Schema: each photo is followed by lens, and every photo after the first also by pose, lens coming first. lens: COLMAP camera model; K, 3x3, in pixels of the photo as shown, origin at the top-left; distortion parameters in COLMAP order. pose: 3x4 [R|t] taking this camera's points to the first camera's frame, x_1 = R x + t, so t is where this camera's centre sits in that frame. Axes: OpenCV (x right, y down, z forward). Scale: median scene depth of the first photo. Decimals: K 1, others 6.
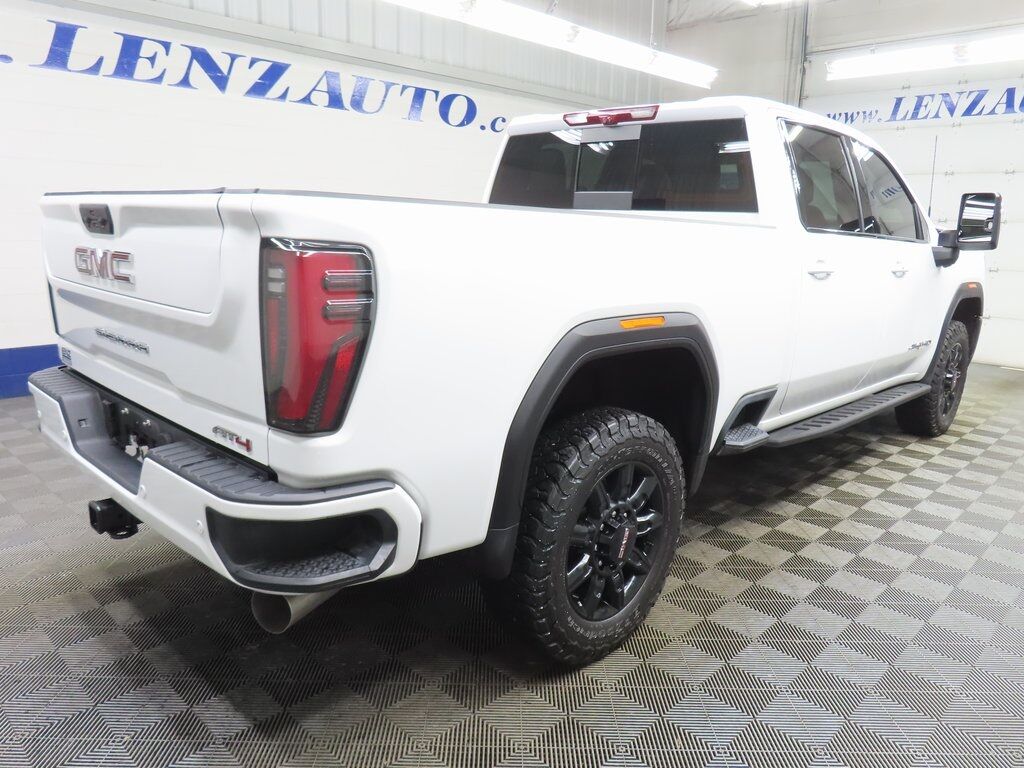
lens RADIAL K [[732.6, 0, 512.0], [0, 732.6, 384.0], [0, 0, 1]] dist [-0.006536, -0.001874]
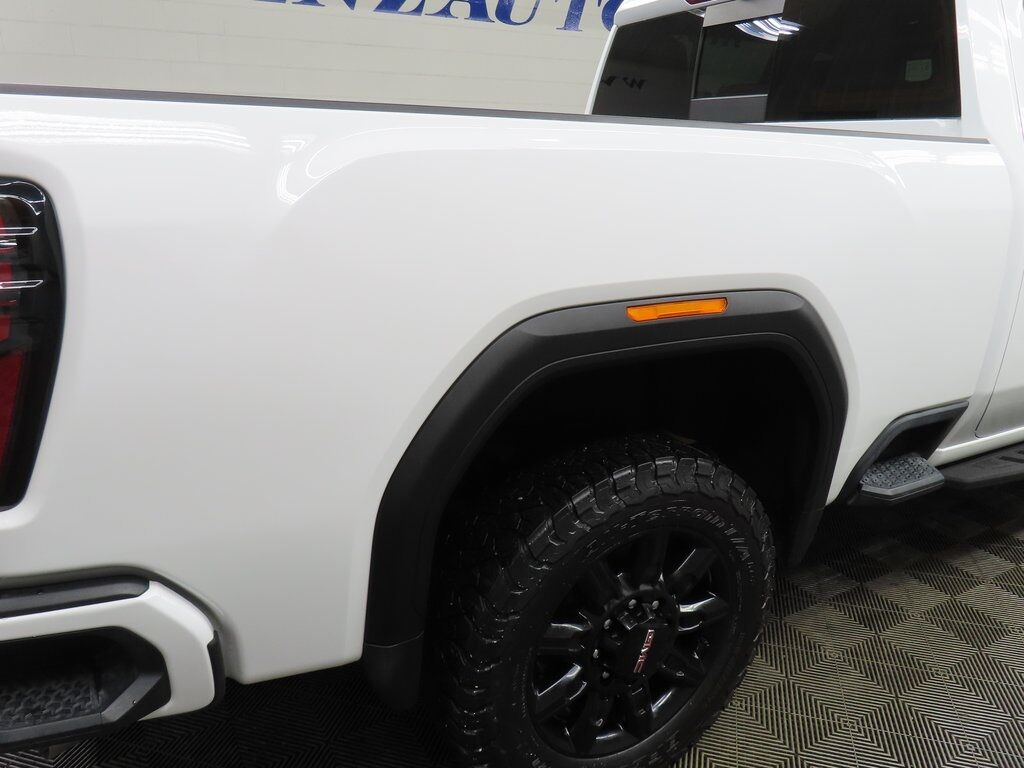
lens RADIAL K [[732.6, 0, 512.0], [0, 732.6, 384.0], [0, 0, 1]] dist [-0.006536, -0.001874]
pose [[0.960521, 0.066095, -0.270241, 0.184870], [-0.041926, 0.994665, 0.094254, -0.064103], [0.275029, -0.079203, 0.958168, 0.349632]]
